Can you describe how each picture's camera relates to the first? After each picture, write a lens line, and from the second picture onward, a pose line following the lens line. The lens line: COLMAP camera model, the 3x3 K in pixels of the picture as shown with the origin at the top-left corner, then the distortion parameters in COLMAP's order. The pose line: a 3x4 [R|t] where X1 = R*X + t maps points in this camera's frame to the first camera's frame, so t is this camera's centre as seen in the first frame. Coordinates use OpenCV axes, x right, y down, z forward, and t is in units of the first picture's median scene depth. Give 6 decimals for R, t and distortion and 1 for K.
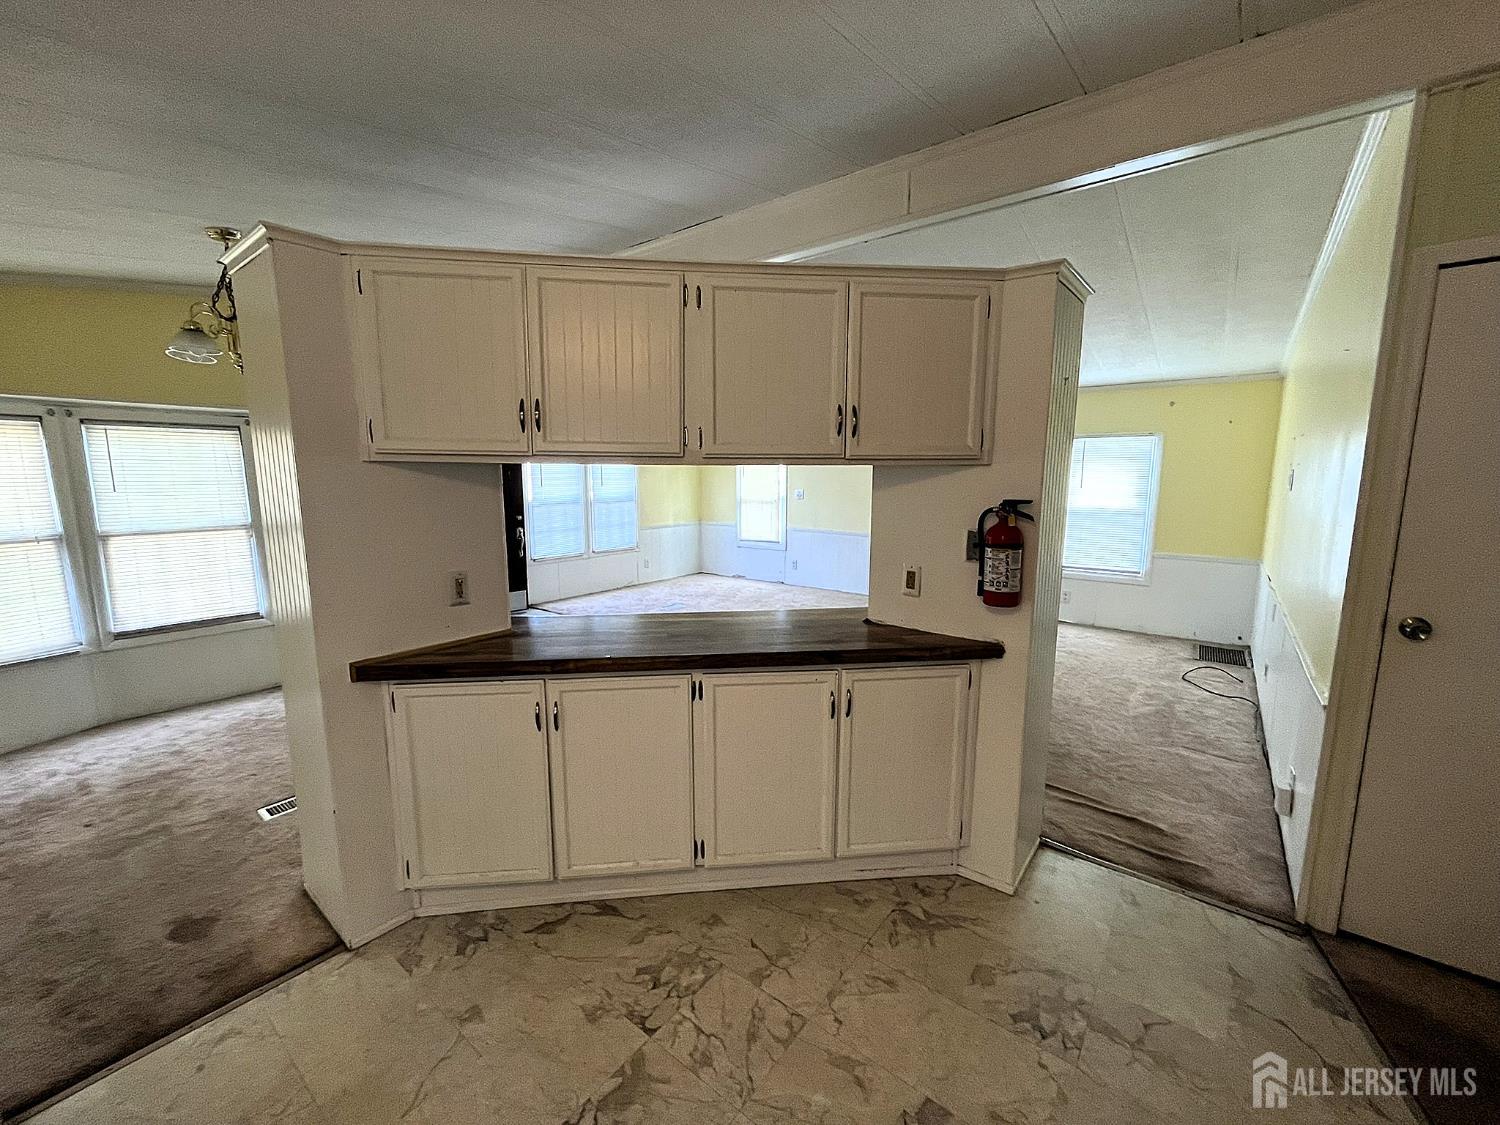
lens RADIAL K [[601.0, 0, 748.5], [0, 601.0, 557.5], [0, 0, 1]] dist [-0.003158, -0.000339]
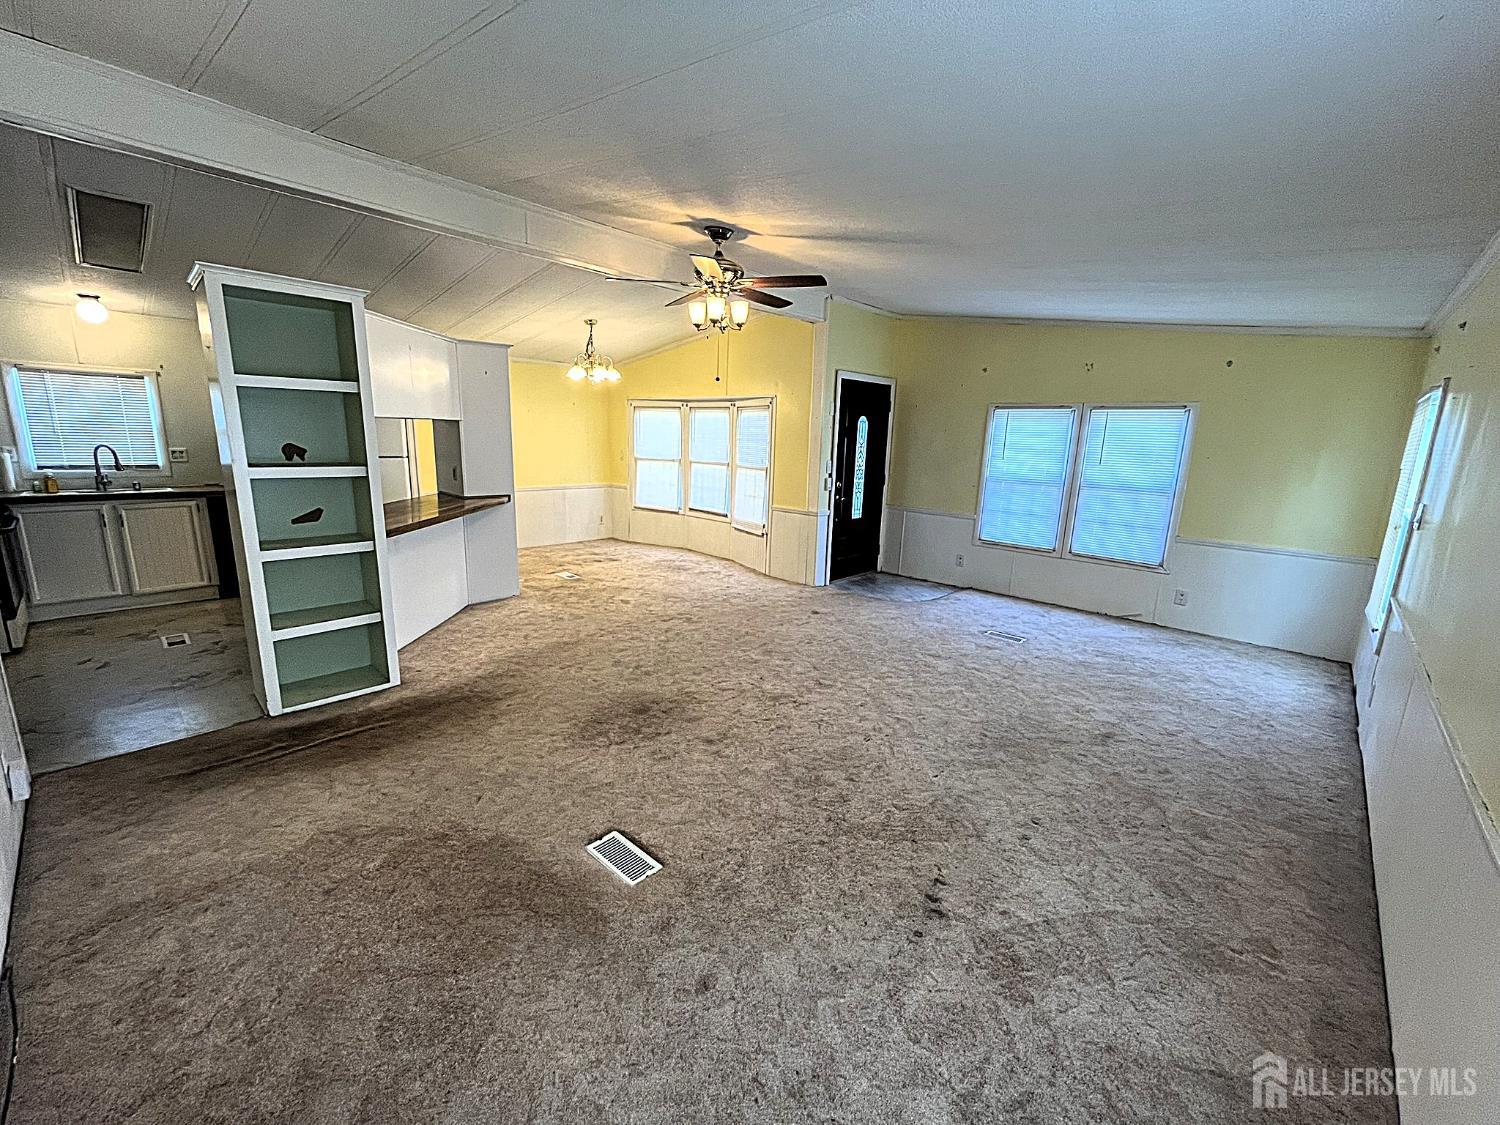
lens RADIAL K [[601.0, 0, 748.5], [0, 601.0, 557.5], [0, 0, 1]] dist [-0.003158, -0.000339]
pose [[-0.088345, 0.196449, -0.976526, 1.988786], [-0.172914, 0.962450, 0.209261, -0.353833], [0.980967, 0.187342, -0.051059, 2.553842]]
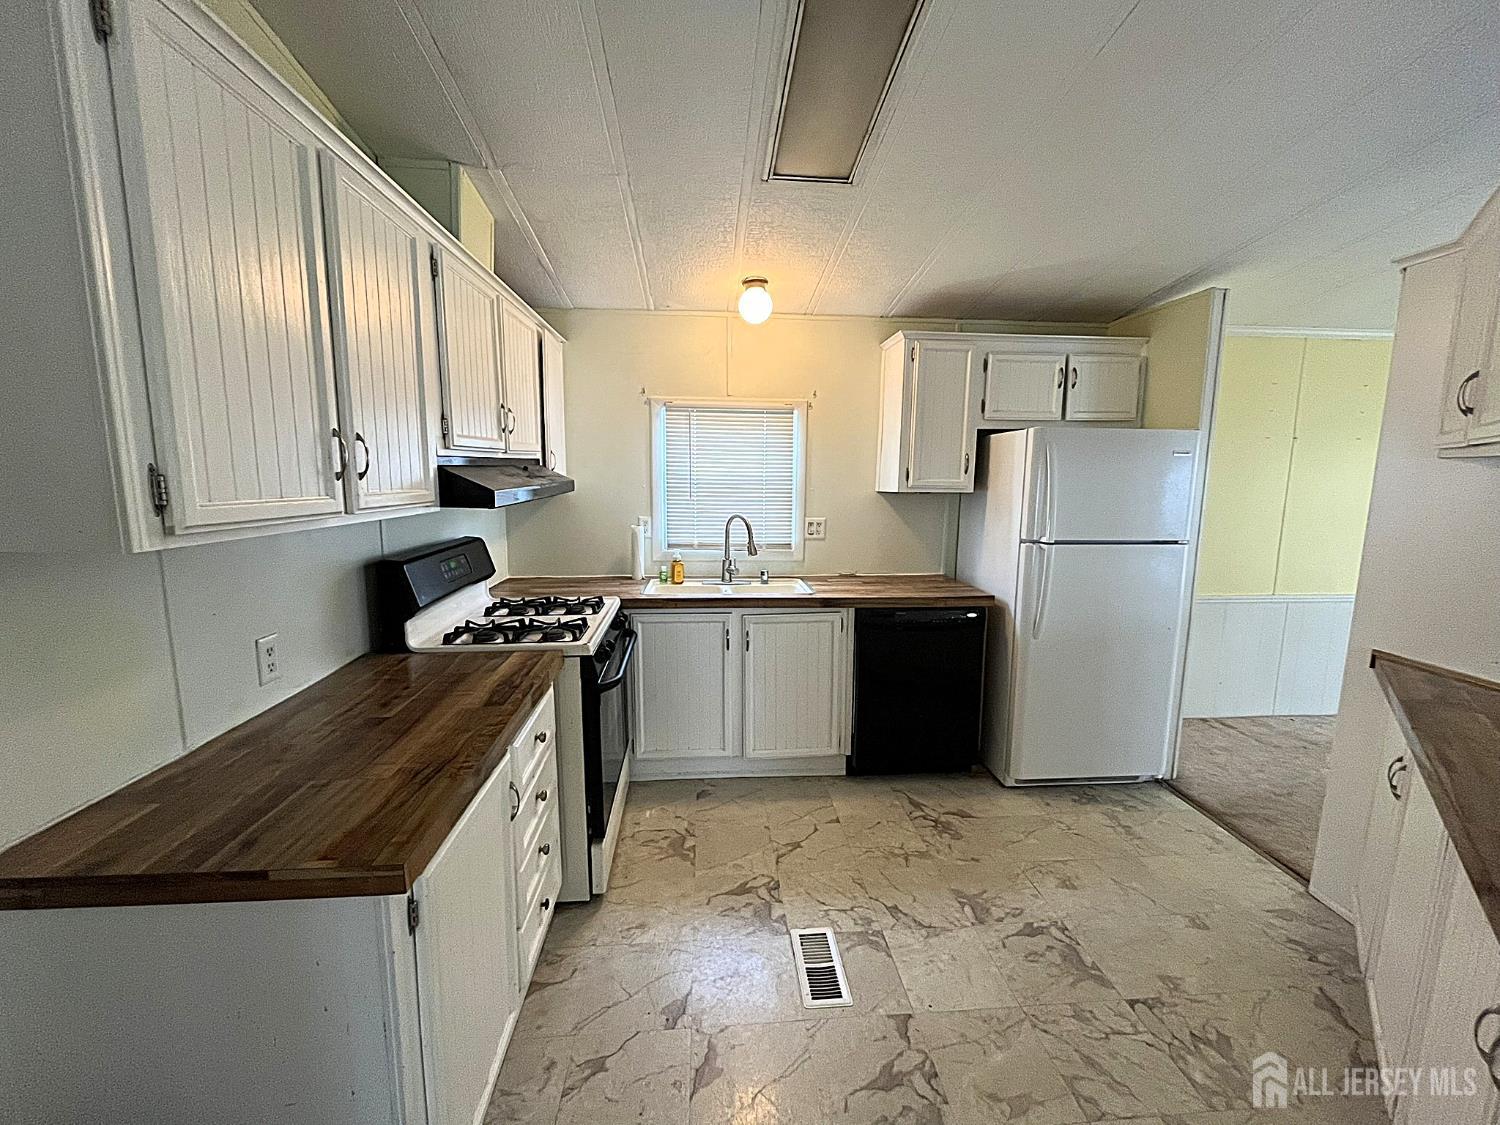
lens RADIAL K [[601.0, 0, 748.5], [0, 601.0, 557.5], [0, 0, 1]] dist [-0.003158, -0.000339]
pose [[-0.737774, 0.086000, -0.669547, 0.816275], [-0.105923, 0.964817, 0.240643, -0.109654], [0.666686, 0.248460, -0.702707, 0.942238]]
